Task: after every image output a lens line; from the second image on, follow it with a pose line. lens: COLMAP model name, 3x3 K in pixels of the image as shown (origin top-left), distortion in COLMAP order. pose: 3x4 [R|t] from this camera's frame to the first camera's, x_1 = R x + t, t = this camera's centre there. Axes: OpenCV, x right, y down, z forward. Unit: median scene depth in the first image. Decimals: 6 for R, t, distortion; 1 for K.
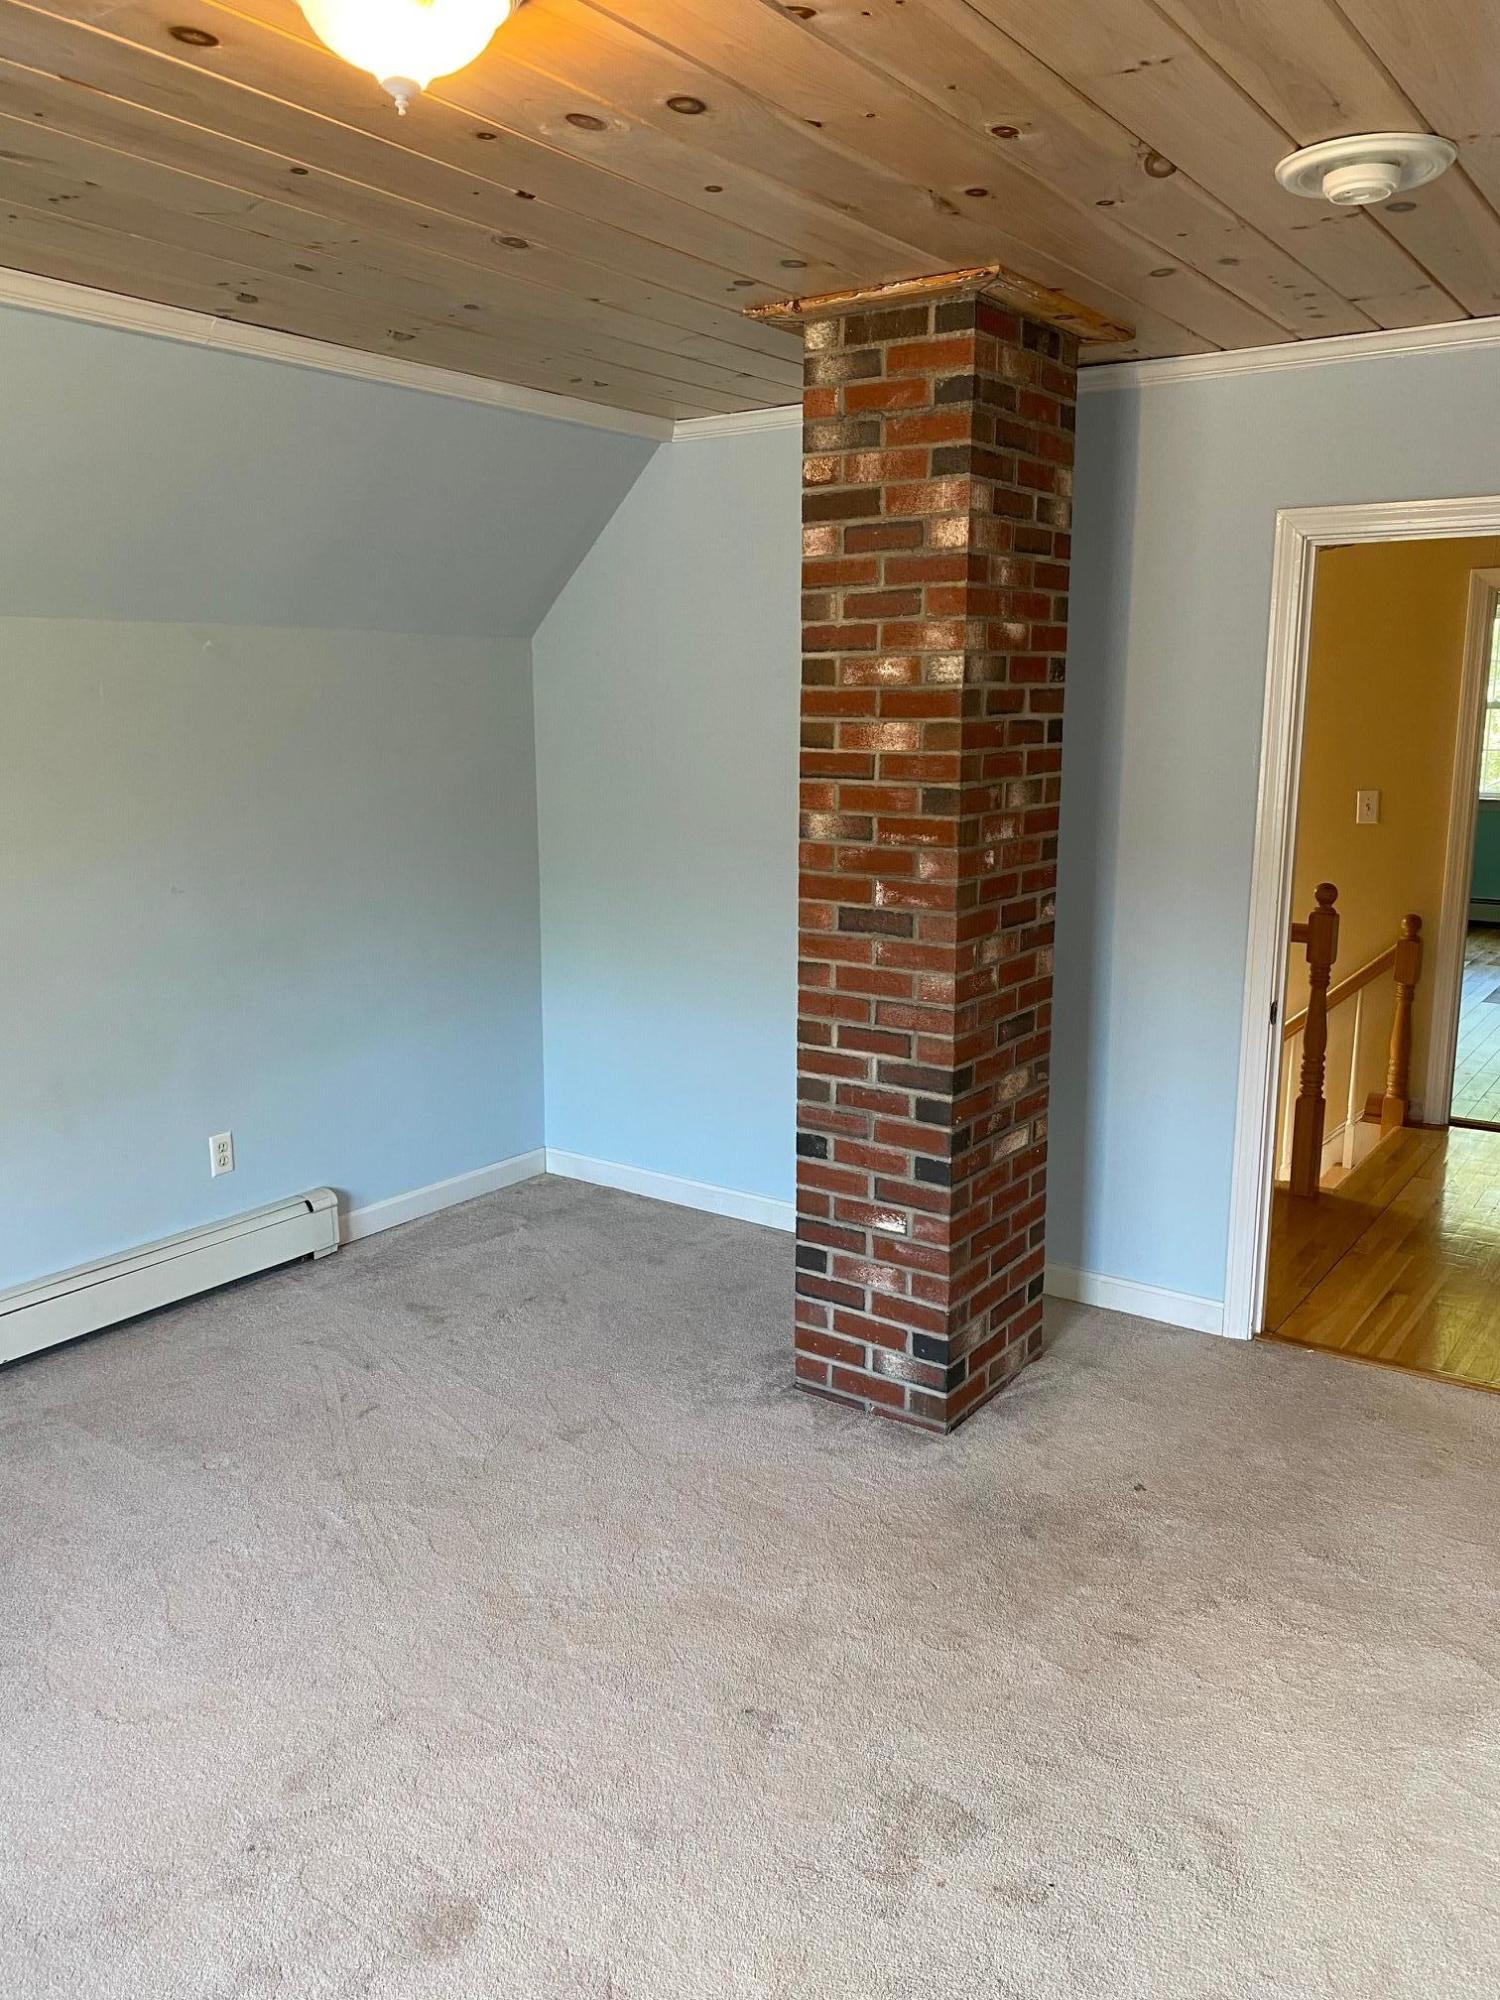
lens RADIAL K [[1524.1, 0, 750.0], [0, 1524.1, 1000.0], [0, 0, 1]] dist [0.185329, -0.528532]
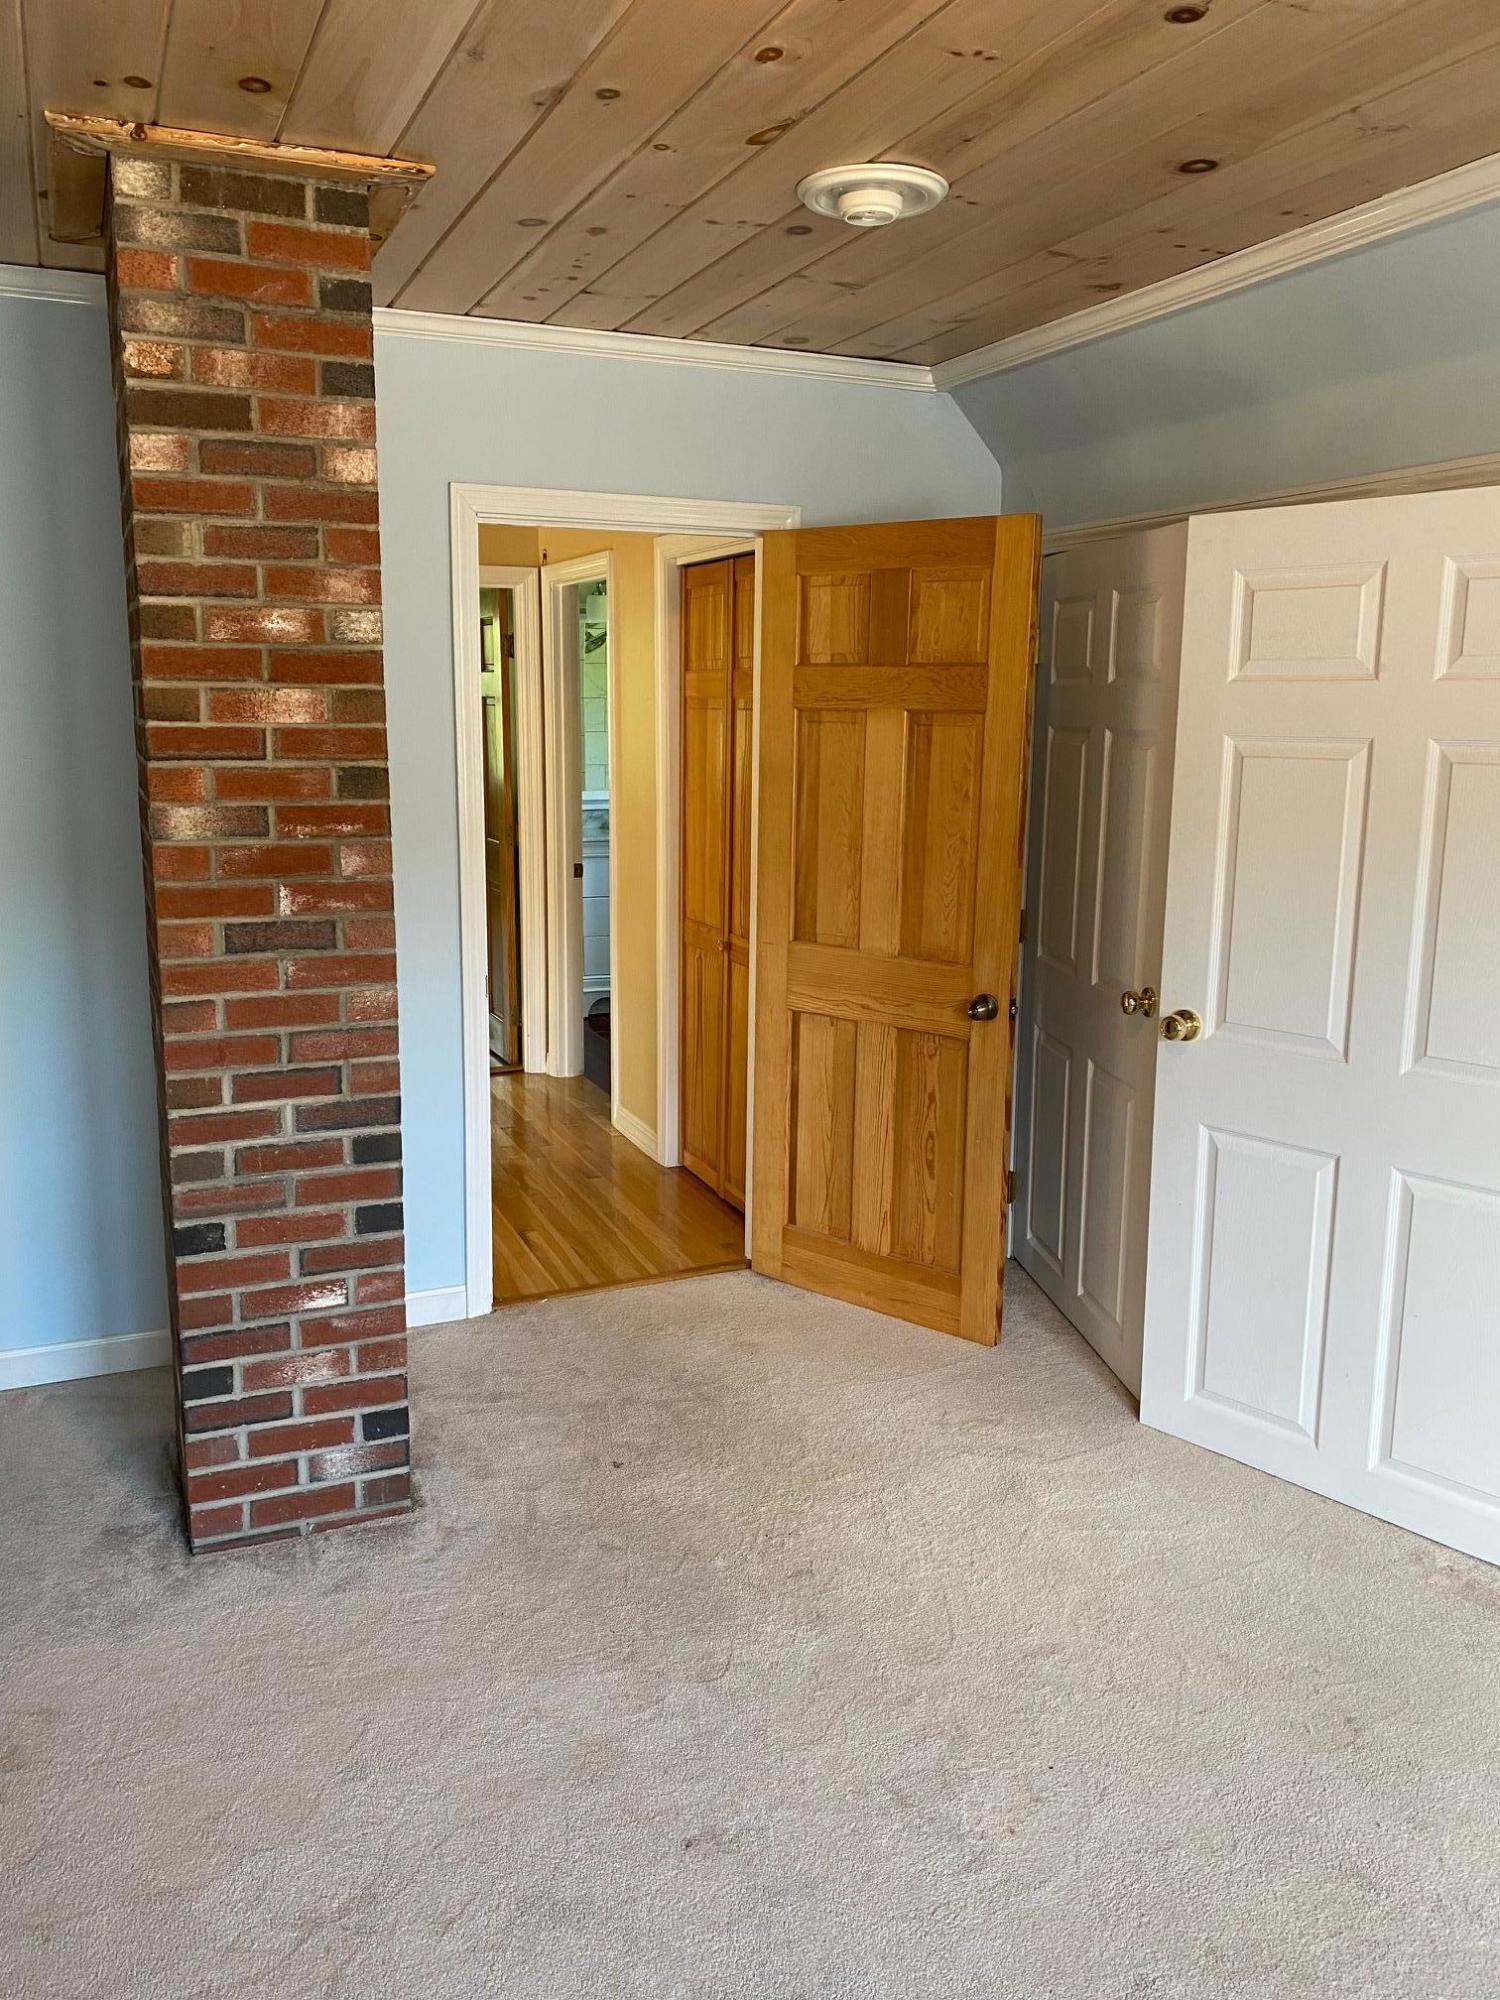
lens RADIAL K [[1560.8, 0, 750.0], [0, 1560.8, 1000.0], [0, 0, 1]] dist [0.007598, 0.007206]
pose [[0.518059, -0.160527, 0.840147, -0.492242], [0.156340, 0.983456, 0.091505, -0.055586], [-0.840936, 0.083943, 0.534584, 0.361044]]
